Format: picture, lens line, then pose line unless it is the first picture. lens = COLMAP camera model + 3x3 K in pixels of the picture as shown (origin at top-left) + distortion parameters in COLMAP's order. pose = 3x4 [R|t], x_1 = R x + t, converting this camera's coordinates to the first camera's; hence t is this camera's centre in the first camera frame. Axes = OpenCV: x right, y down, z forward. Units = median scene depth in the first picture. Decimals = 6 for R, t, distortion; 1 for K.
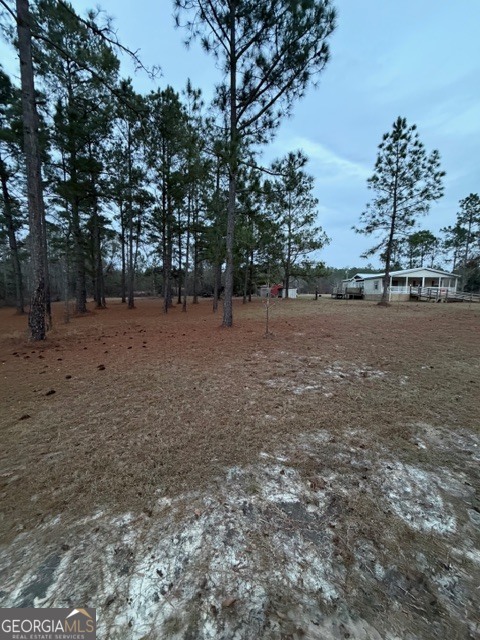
lens RADIAL K [[255.3, 0, 239.1], [0, 255.3, 319.2], [0, 0, 1]] dist [0.026633, 0.001342]
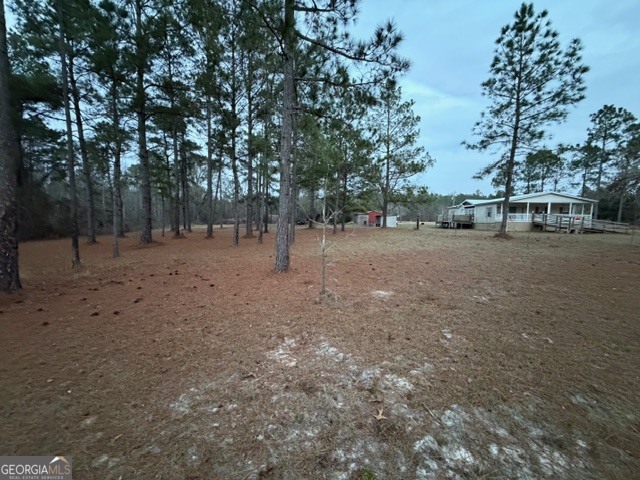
lens RADIAL K [[255.3, 0, 321.0], [0, 255.3, 239.7], [0, 0, 1]] dist [0.026633, 0.001342]
pose [[0.997132, 0.007459, -0.075312, 0.036030], [-0.009442, 0.999617, -0.026012, -0.013063], [0.075089, 0.026649, 0.996821, 0.101082]]
